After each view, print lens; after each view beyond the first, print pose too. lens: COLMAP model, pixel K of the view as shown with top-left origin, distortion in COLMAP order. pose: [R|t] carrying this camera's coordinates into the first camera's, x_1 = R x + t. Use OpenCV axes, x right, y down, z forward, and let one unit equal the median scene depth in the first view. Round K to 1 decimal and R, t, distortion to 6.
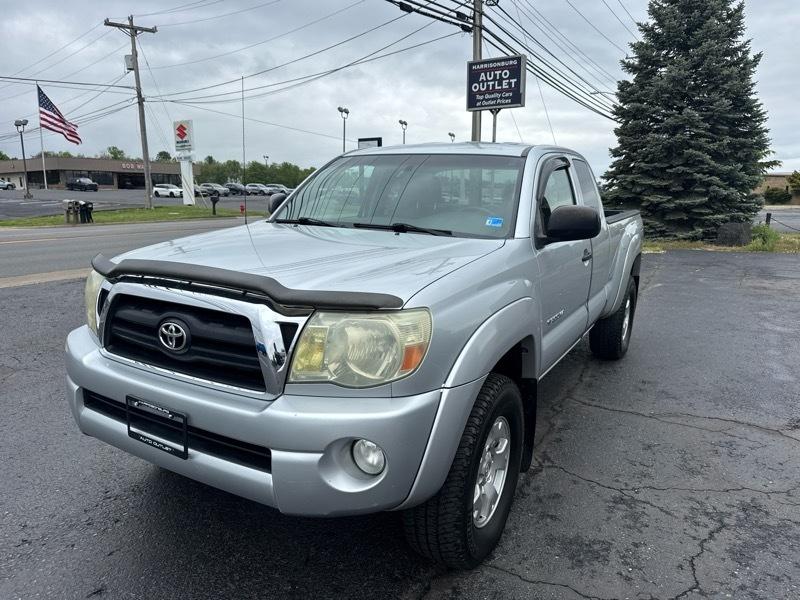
lens RADIAL K [[567.0, 0, 399.7], [0, 567.0, 304.5], [0, 0, 1]] dist [-0.007640, 0.004270]
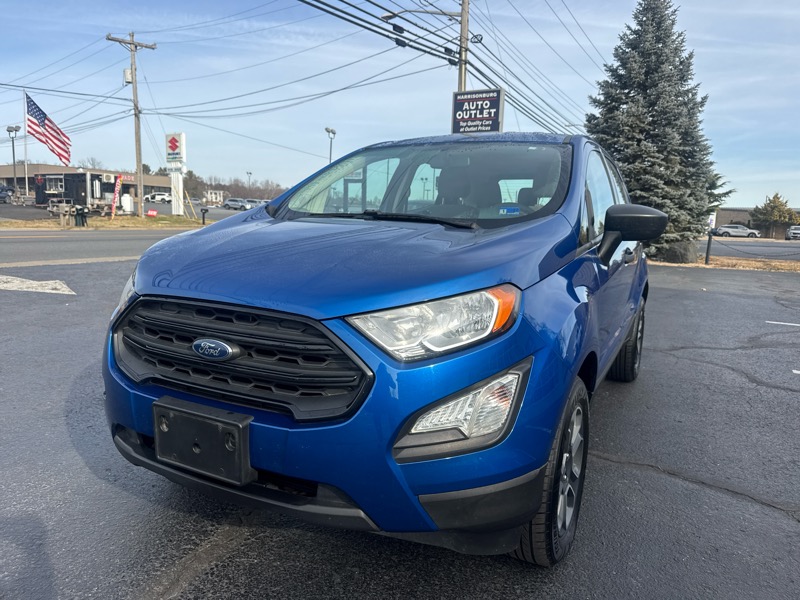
lens RADIAL K [[565.8, 0, 400.6], [0, 565.8, 301.3], [0, 0, 1]] dist [0.029468, -0.041460]
pose [[0.998704, 0.029088, 0.041760, -0.019380], [-0.027260, 0.998673, -0.043701, 0.038761], [-0.042976, 0.042506, 0.998172, -0.104380]]
